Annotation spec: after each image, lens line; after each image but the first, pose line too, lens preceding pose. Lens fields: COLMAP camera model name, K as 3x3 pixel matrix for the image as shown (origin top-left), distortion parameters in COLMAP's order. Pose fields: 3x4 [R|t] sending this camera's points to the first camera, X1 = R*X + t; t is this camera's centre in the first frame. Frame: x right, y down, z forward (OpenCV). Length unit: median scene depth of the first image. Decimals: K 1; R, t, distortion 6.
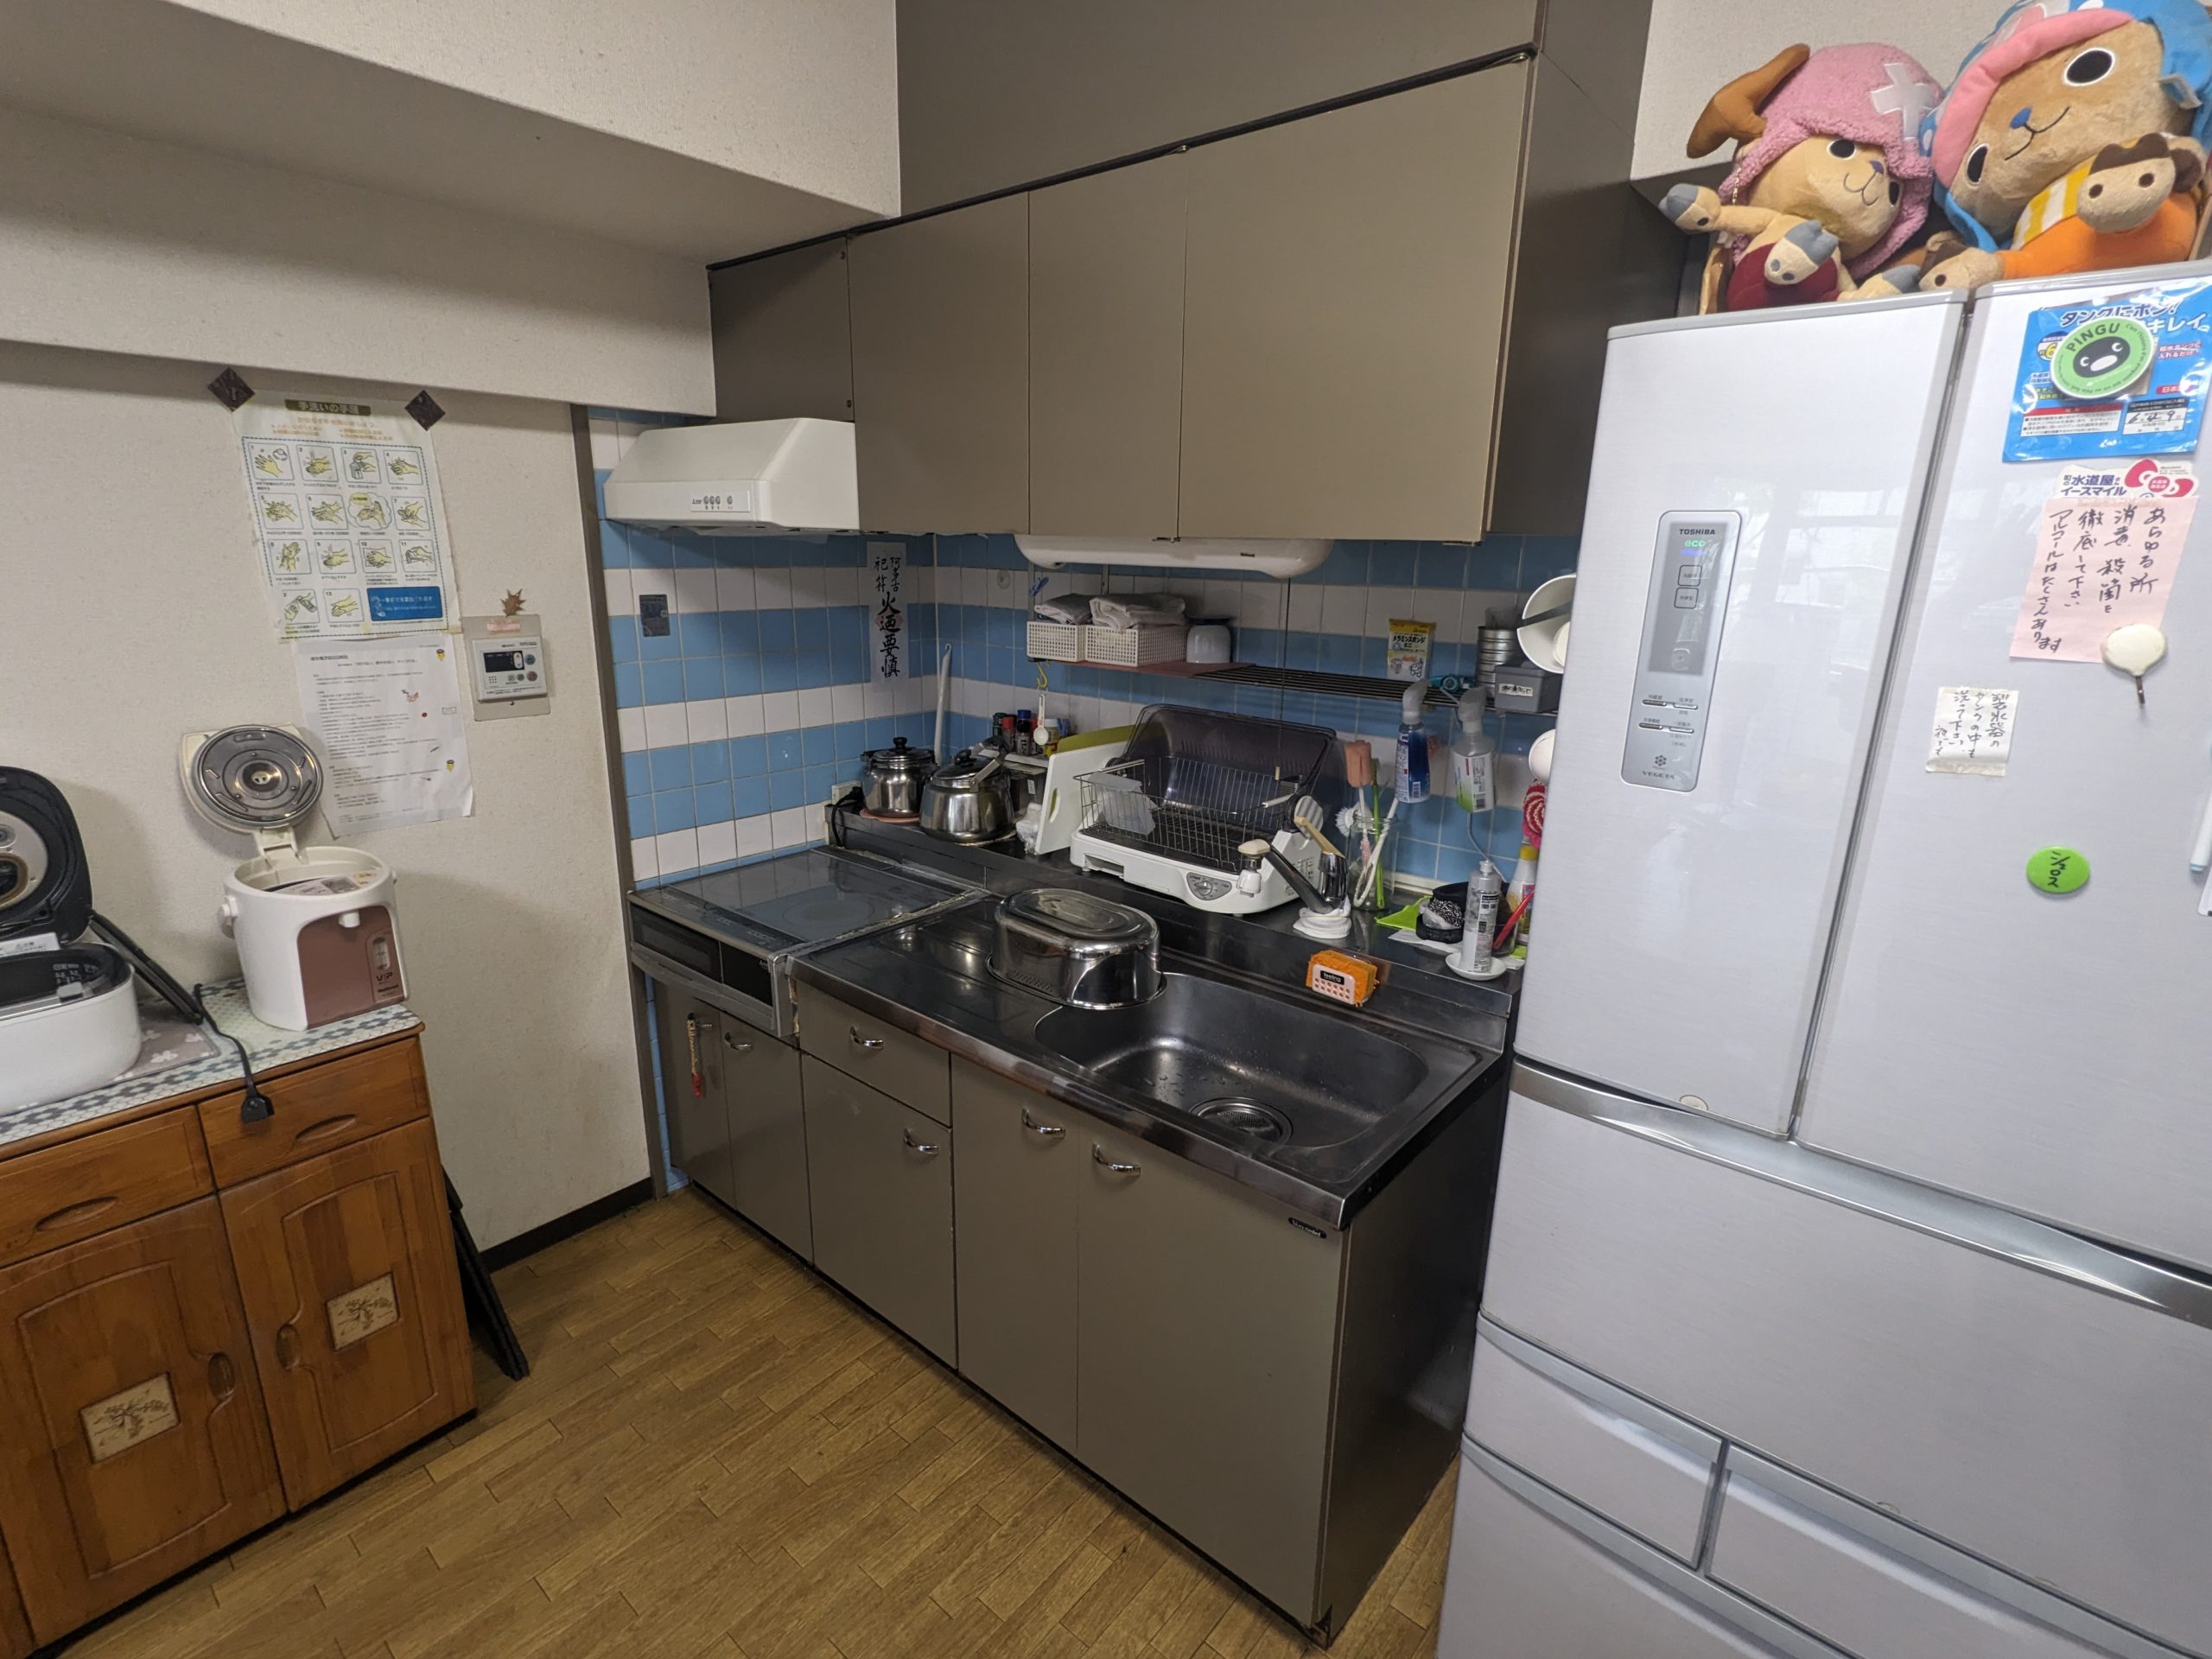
lens RADIAL K [[1069.1, 0, 1104.2], [0, 1069.1, 828.8], [0, 0, 1]] dist [0.004383, 0.000669]
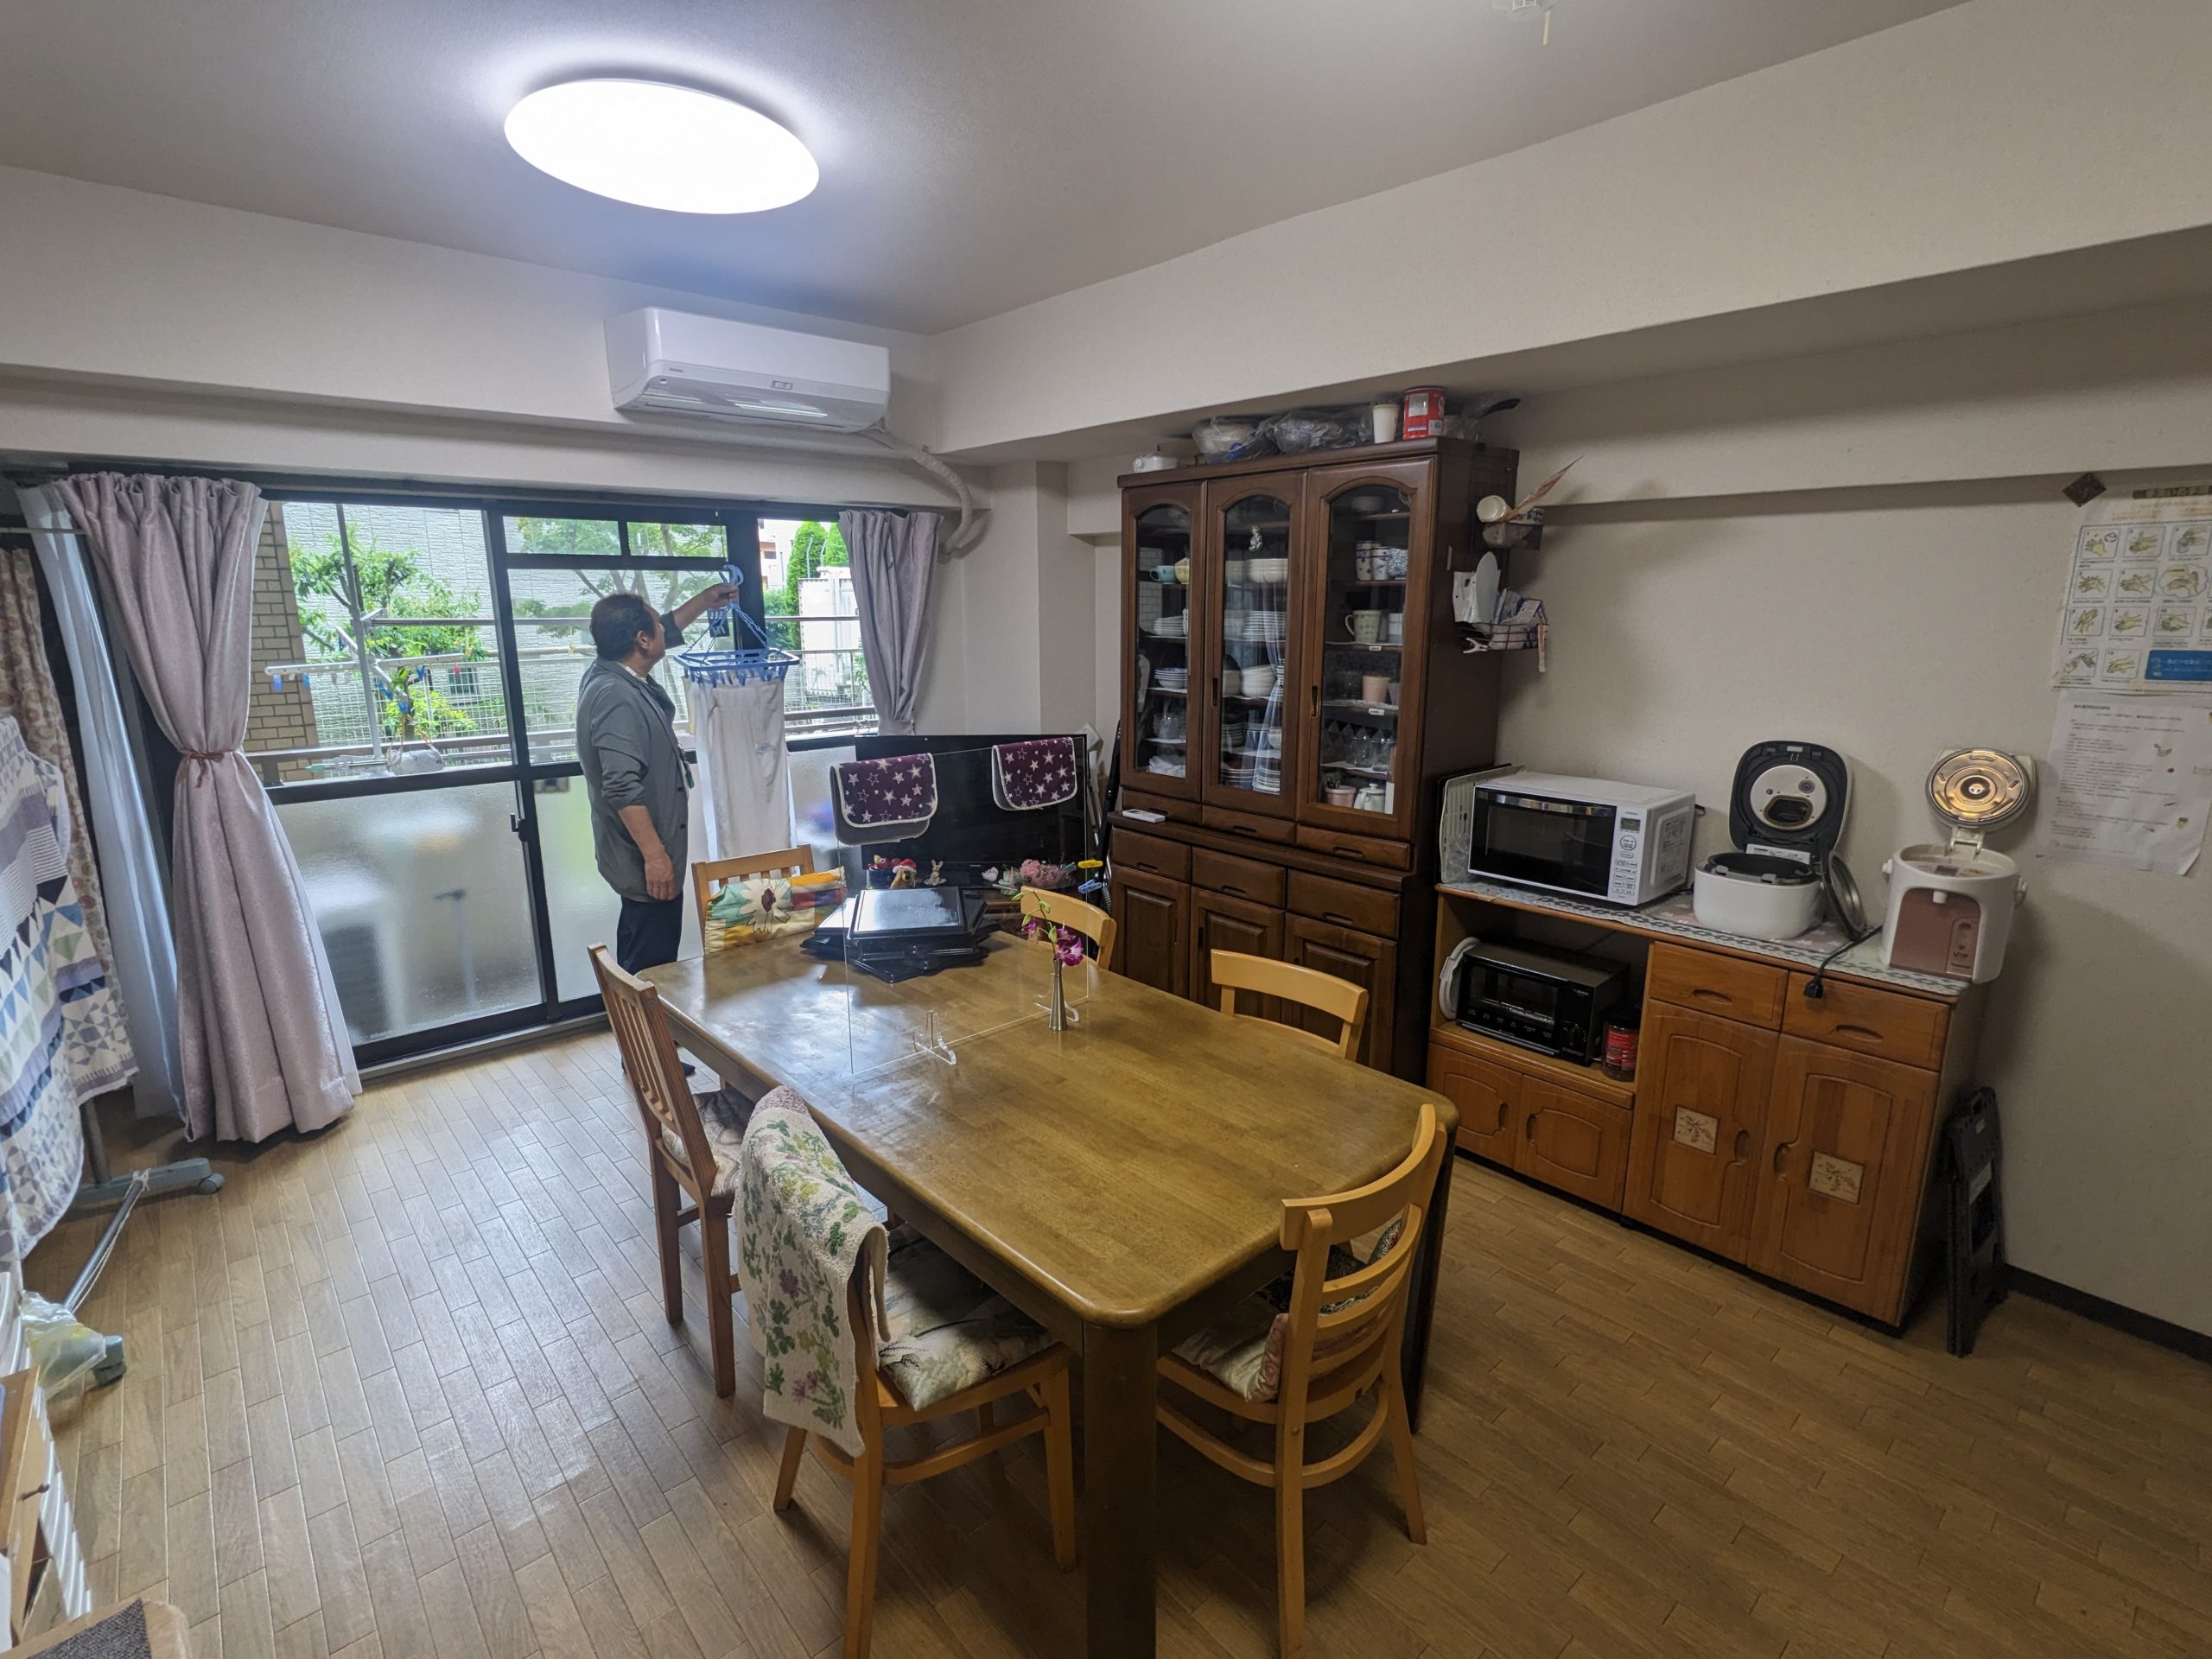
lens RADIAL K [[1069.1, 0, 1104.8], [0, 1069.1, 833.1], [0, 0, 1]] dist [0.004383, 0.000669]
pose [[-0.142553, 0.199017, -0.969572, 0.610870], [-0.259172, 0.937893, 0.230620, -0.022595], [0.955253, 0.284162, -0.082120, 0.112379]]
